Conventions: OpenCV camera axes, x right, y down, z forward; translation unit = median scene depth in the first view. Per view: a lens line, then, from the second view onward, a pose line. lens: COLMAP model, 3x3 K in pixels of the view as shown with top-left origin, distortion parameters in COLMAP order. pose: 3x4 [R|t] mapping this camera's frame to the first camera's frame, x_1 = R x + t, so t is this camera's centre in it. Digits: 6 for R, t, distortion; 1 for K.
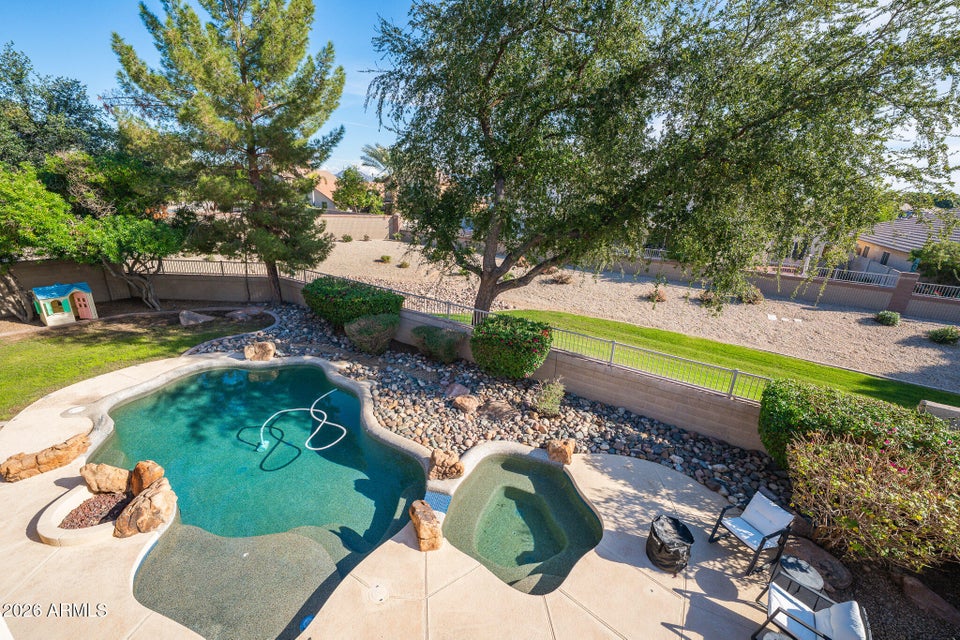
lens RADIAL K [[377.3, 0, 480.0], [0, 377.3, 320.0], [0, 0, 1]] dist [-0.014866, 0.000513]
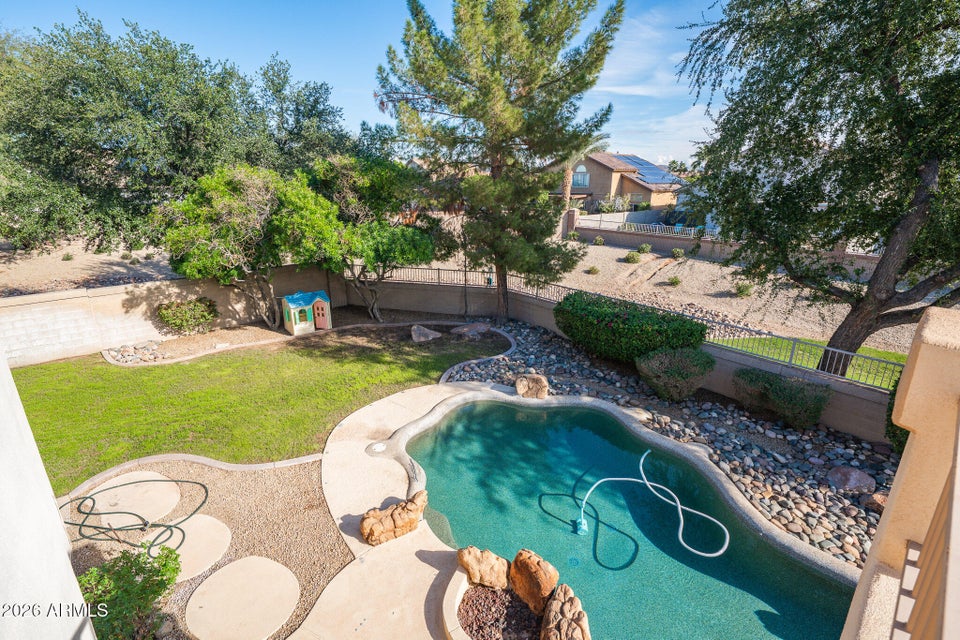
lens RADIAL K [[439.1, 0, 481.4], [0, 439.1, 303.1], [0, 0, 1]] dist [-0.017964, 0.000214]
pose [[0.958735, 0.039855, -0.281493, -0.402532], [-0.054539, 0.997519, -0.044521, -0.045728], [0.279021, 0.058036, 0.958530, 0.042170]]
